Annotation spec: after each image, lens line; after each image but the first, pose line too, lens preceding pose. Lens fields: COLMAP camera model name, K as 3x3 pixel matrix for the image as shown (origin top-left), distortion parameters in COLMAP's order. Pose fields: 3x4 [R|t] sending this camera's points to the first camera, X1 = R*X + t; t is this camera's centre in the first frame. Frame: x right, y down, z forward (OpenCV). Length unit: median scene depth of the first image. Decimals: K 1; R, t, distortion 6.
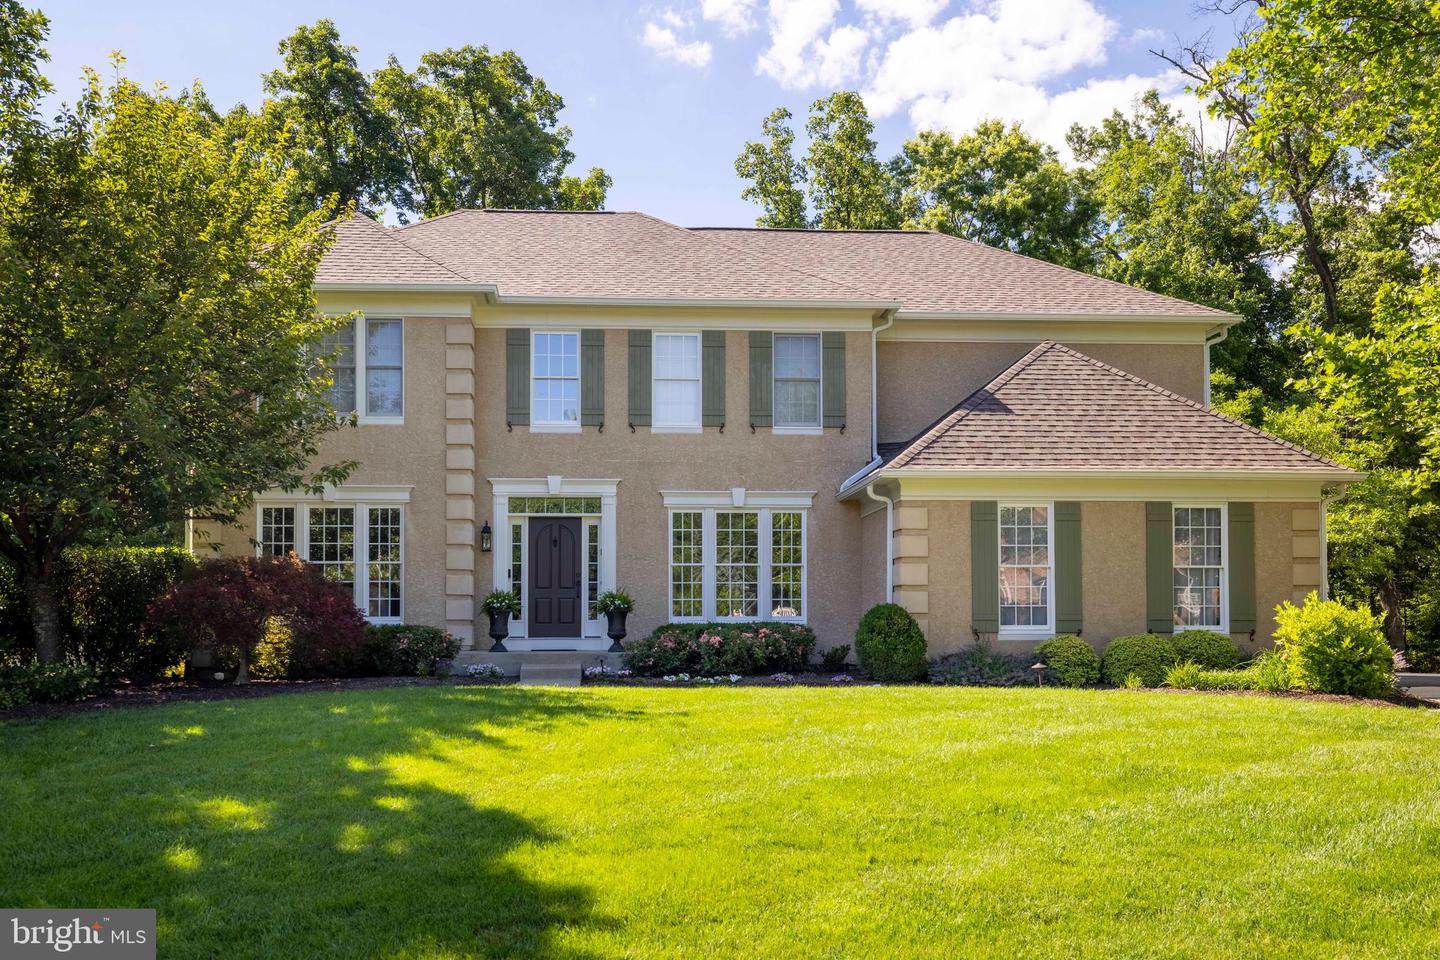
lens RADIAL K [[1099.0, 0, 588.3], [0, 1099.0, 570.8], [0, 0, 1]] dist [-0.002711, -0.002572]
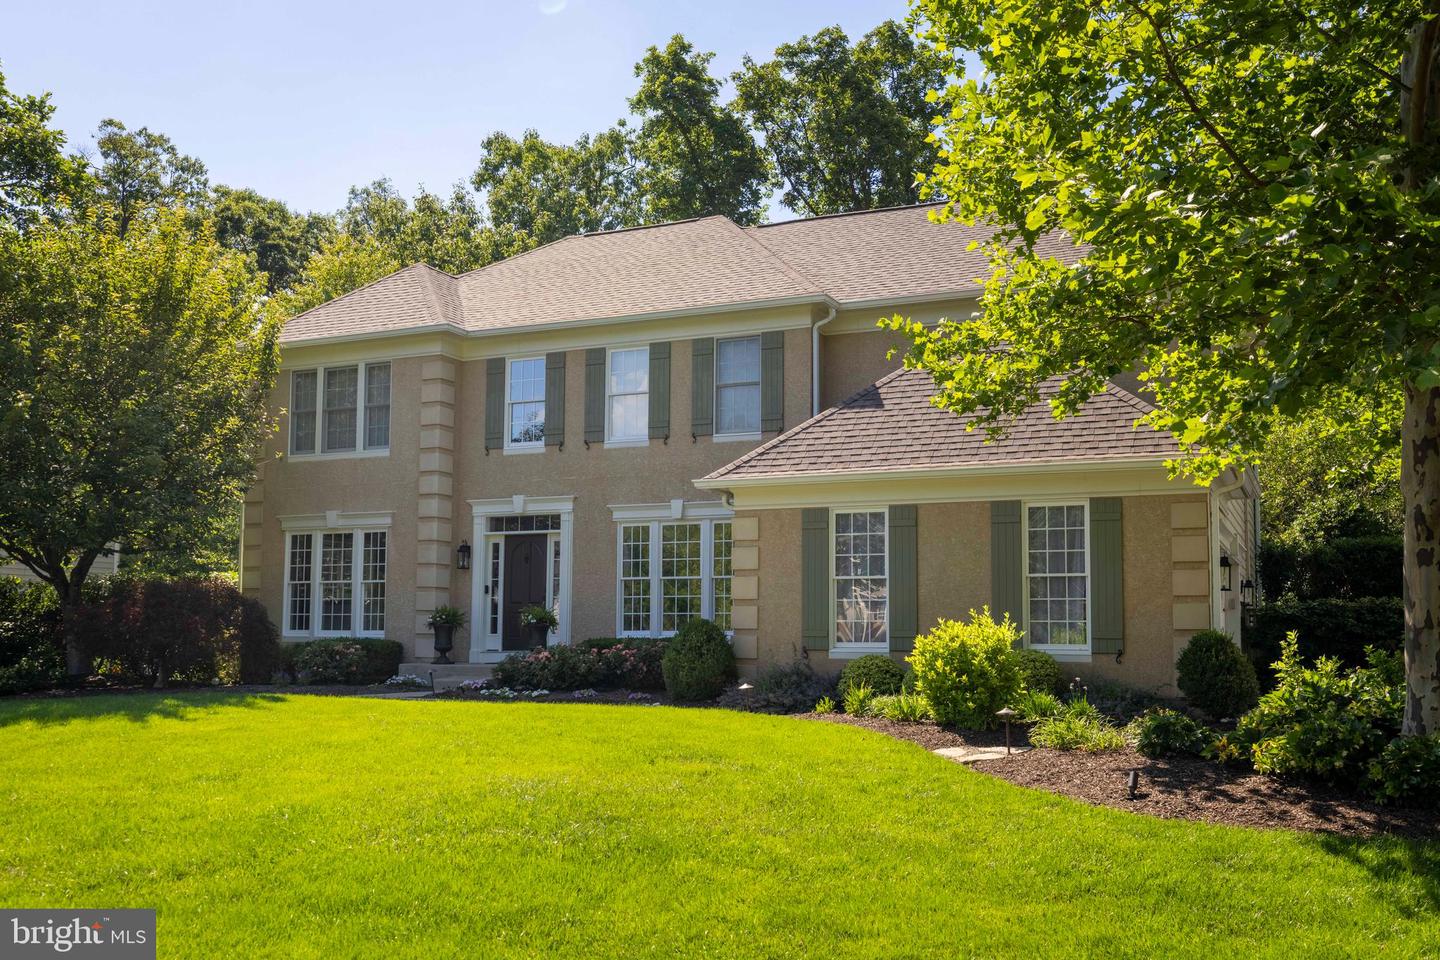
lens RADIAL K [[1270.7, 0, 720.0], [0, 1270.7, 480.0], [0, 0, 1]] dist [-0.006470, 0.001023]
pose [[0.898191, -0.047207, -0.437063, 0.662569], [0.012771, 0.996600, -0.081396, -0.000419], [0.439420, 0.067527, 0.895740, 0.003328]]
